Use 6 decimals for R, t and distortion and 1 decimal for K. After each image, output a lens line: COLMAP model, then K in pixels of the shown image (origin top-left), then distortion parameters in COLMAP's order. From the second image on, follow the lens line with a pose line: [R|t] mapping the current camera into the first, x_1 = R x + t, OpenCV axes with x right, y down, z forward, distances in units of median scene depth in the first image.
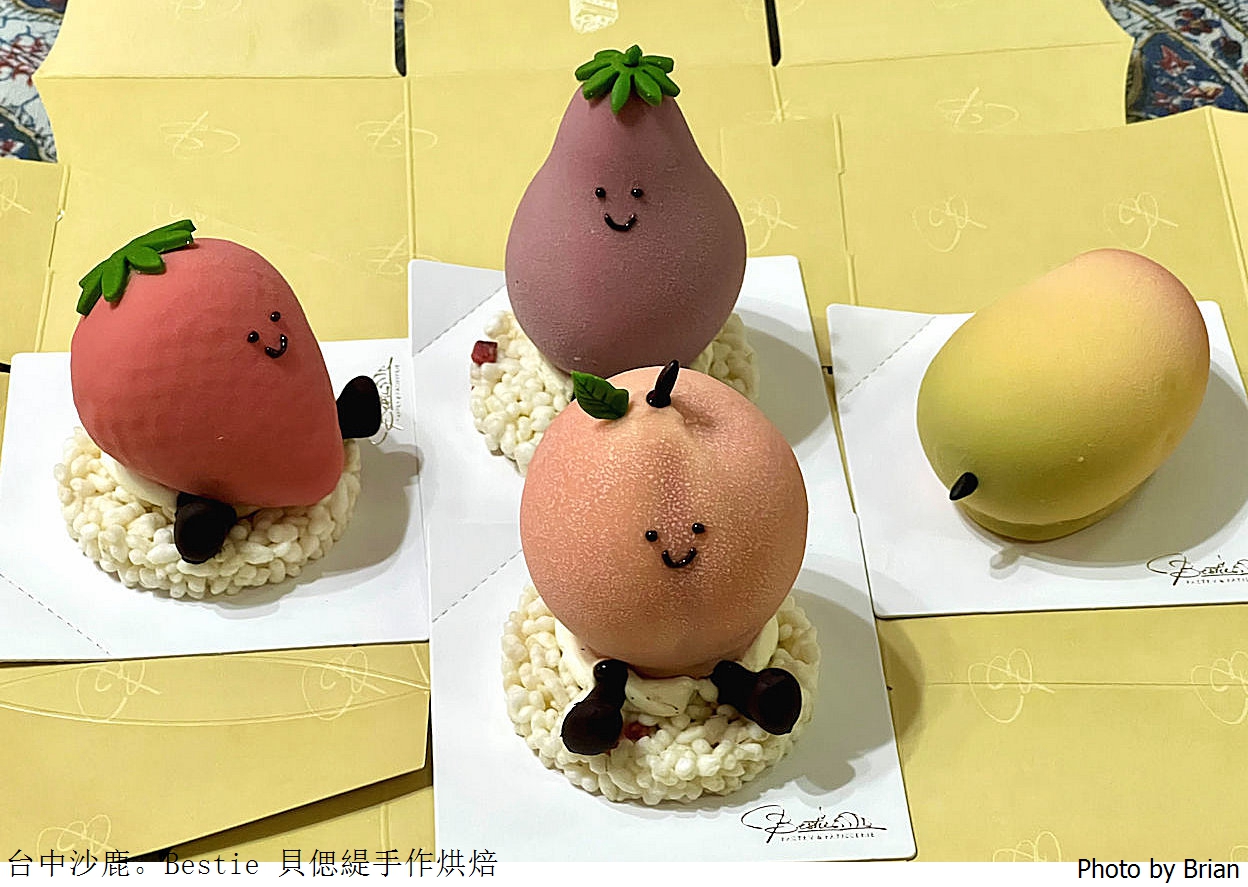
lens RADIAL K [[2989.4, 0, 627.1], [0, 2989.4, 412.6], [0, 0, 1]] dist [-0.547821, 14.198564]
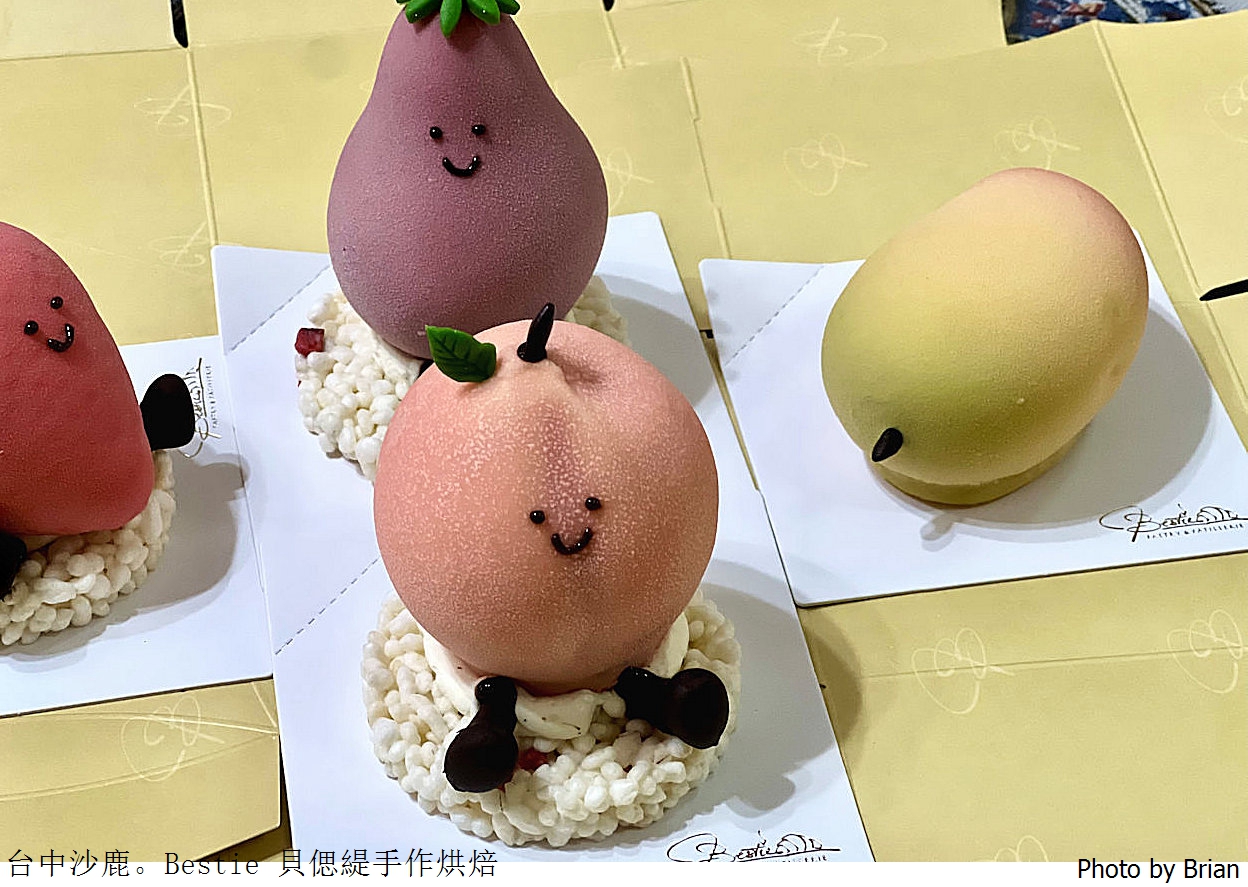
lens RADIAL K [[2916.4, 0, 624.0], [0, 2916.4, 443.5], [0, 0, 1]] dist [-0.431027, 11.244158]
pose [[0.994332, -0.077441, 0.072853, -0.023154], [0.078934, 0.996720, -0.017844, 0.034167], [-0.071232, 0.023493, 0.997183, 0.177763]]
